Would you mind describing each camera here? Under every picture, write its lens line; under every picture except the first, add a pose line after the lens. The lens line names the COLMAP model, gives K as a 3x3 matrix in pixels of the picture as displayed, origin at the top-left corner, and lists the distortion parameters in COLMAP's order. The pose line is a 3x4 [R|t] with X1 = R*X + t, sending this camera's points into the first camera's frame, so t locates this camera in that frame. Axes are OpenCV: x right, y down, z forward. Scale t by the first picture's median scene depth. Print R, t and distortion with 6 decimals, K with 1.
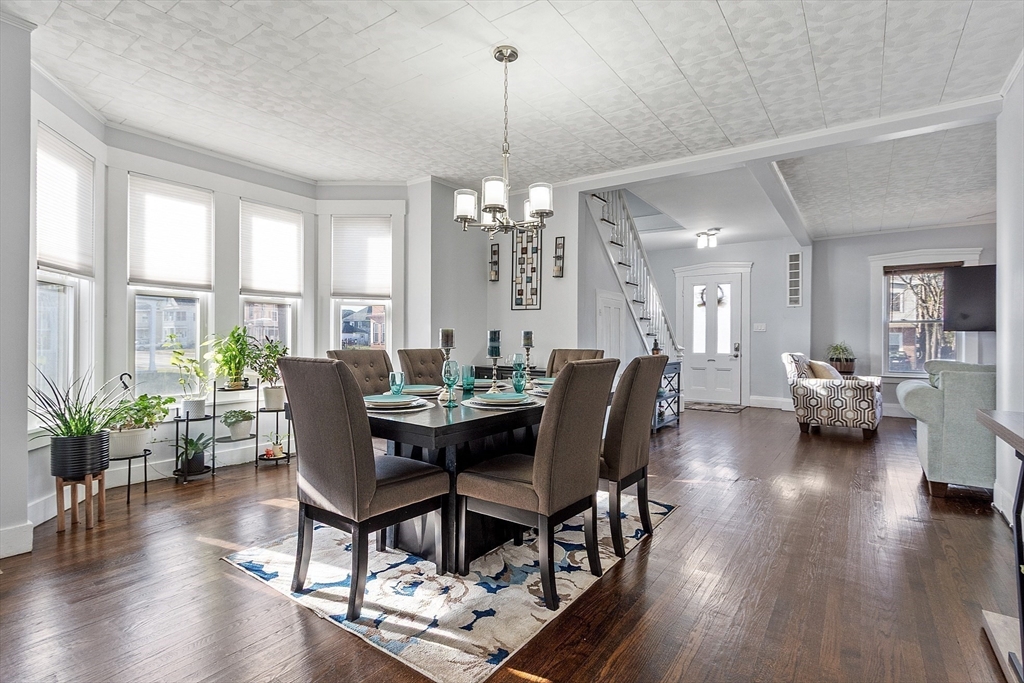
lens RADIAL K [[490.8, 0, 512.0], [0, 490.8, 341.5], [0, 0, 1]] dist [-0.000660, -0.000089]
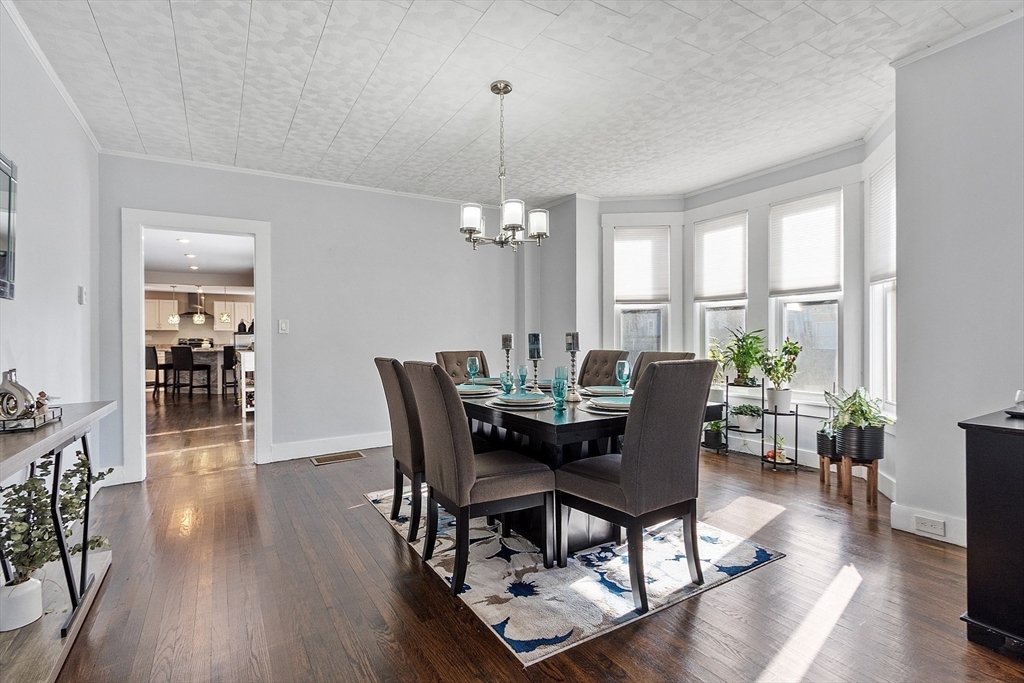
lens RADIAL K [[490.8, 0, 512.0], [0, 490.8, 341.5], [0, 0, 1]] dist [-0.000660, -0.000089]
pose [[-0.395718, 0.004967, -0.918359, 0.710843], [-0.002705, 0.999975, 0.006574, -0.008813], [0.918368, 0.005085, -0.395695, 1.033128]]
